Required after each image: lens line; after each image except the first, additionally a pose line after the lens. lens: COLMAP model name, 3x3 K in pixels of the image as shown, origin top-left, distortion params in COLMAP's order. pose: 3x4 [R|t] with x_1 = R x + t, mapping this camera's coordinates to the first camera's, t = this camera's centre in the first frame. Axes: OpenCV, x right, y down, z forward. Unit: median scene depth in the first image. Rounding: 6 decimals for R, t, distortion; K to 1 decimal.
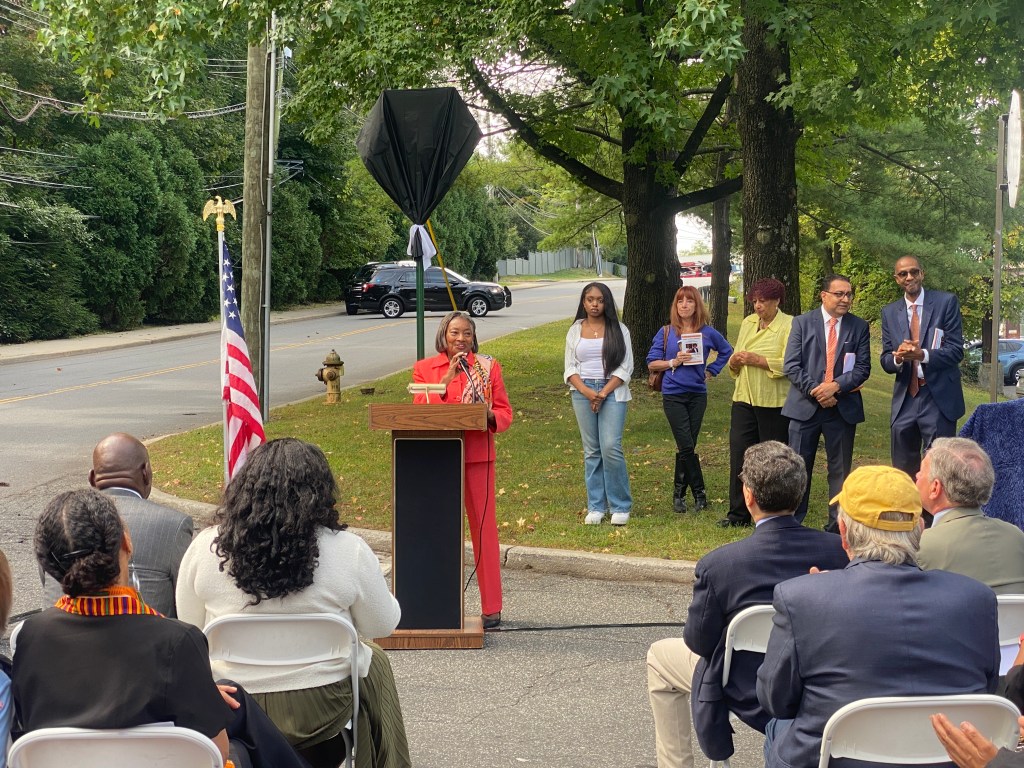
lens RADIAL K [[1732.1, 0, 510.8], [0, 1732.1, 364.3], [0, 0, 1]] dist [0.084856, 0.117509]
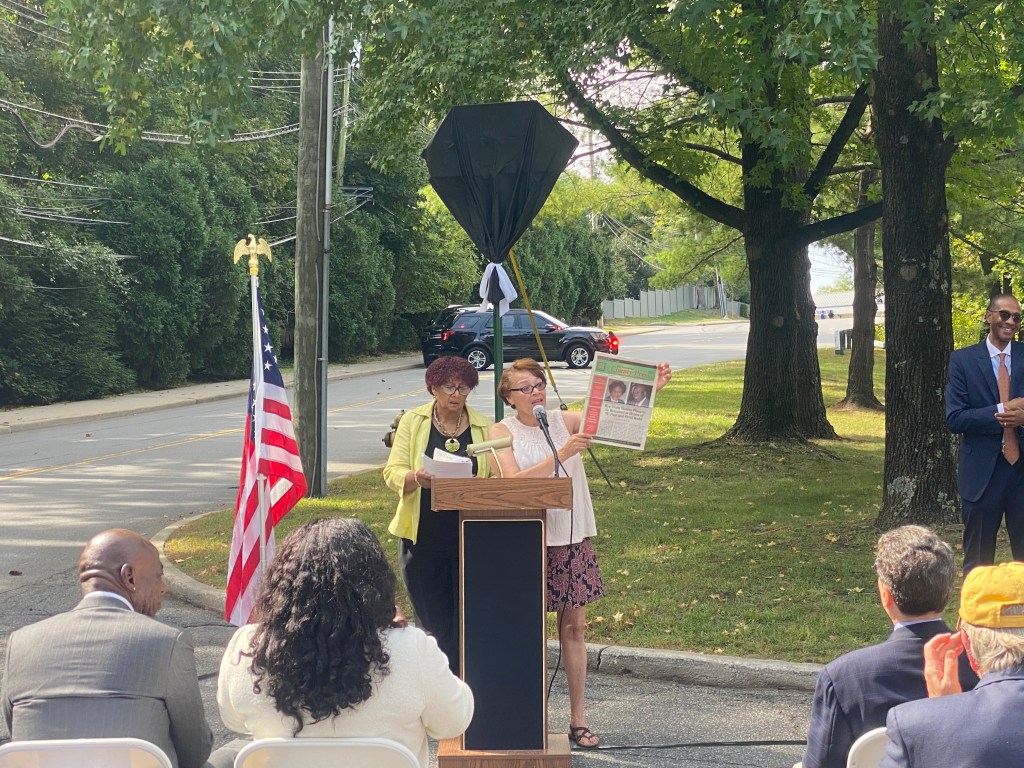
lens RADIAL K [[2043.4, 0, 522.2], [0, 2043.4, 353.3], [0, 0, 1]] dist [-0.018418, 1.481565]
pose [[0.998758, -0.009811, -0.048855, 0.003902], [0.008145, 0.999383, -0.034171, -0.001164], [0.049160, 0.033731, 0.998221, 0.003435]]
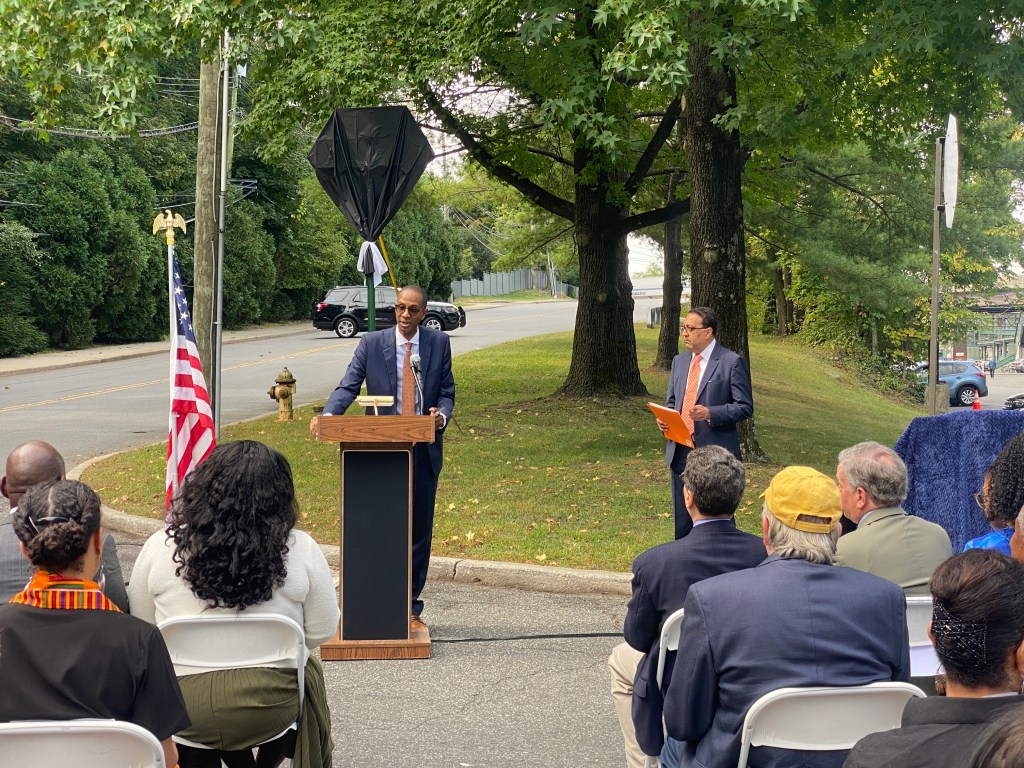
lens RADIAL K [[1730.7, 0, 542.0], [0, 1730.7, 352.7], [0, 0, 1]] dist [0.095622, 0.037761]
pose [[0.999049, 0.002578, 0.043525, 0.001467], [-0.001747, 0.999816, -0.019120, 0.001523], [-0.043566, 0.019026, 0.998869, -0.005032]]
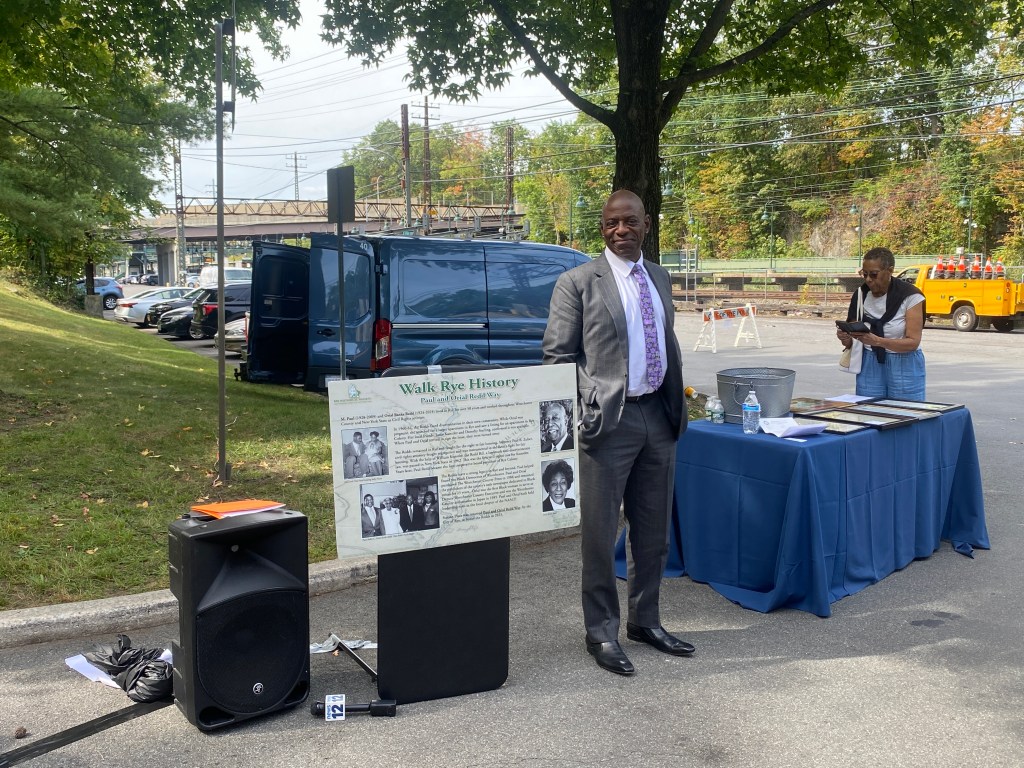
lens RADIAL K [[1053.0, 0, 511.7], [0, 1053.0, 407.8], [0, 0, 1]] dist [0.001805, -0.003502]
pose [[0.786067, -0.075455, 0.613519, 0.025484], [0.008322, 0.993724, 0.111552, -0.003675], [-0.618085, -0.082582, 0.781761, 0.207481]]
